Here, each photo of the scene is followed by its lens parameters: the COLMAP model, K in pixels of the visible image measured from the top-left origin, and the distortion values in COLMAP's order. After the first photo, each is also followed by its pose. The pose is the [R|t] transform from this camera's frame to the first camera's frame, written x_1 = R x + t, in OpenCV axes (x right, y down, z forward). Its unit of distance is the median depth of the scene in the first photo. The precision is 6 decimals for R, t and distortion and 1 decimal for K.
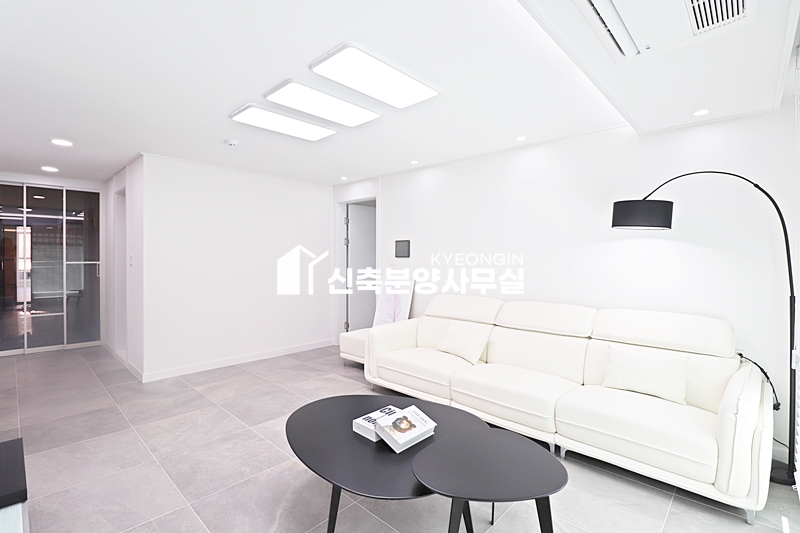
lens RADIAL K [[378.8, 0, 401.0], [0, 378.8, 259.6], [0, 0, 1]] dist [0.000295, -0.014764]
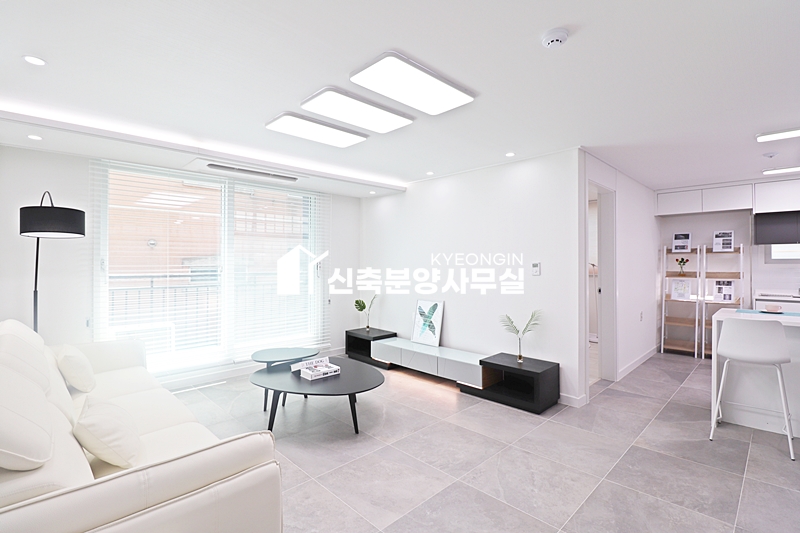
lens RADIAL K [[375.7, 0, 405.2], [0, 375.7, 259.1], [0, 0, 1]] dist [-0.024441, 0.000468]
pose [[-0.999387, -0.002393, 0.034937, -0.337619], [-0.002525, 0.999990, -0.003748, -0.015722], [-0.034928, -0.003834, -0.999382, 1.907407]]
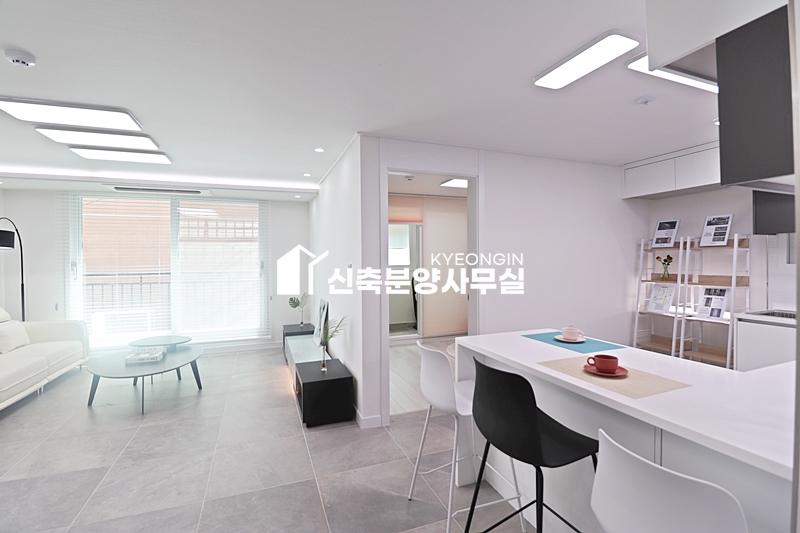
lens RADIAL K [[375.7, 0, 405.2], [0, 375.7, 259.1], [0, 0, 1]] dist [-0.024441, 0.000468]
pose [[-0.907177, 0.001732, 0.420745, -1.469446], [0.007344, 0.999904, 0.011718, -0.042050], [-0.420684, 0.013720, -0.907103, 1.581273]]
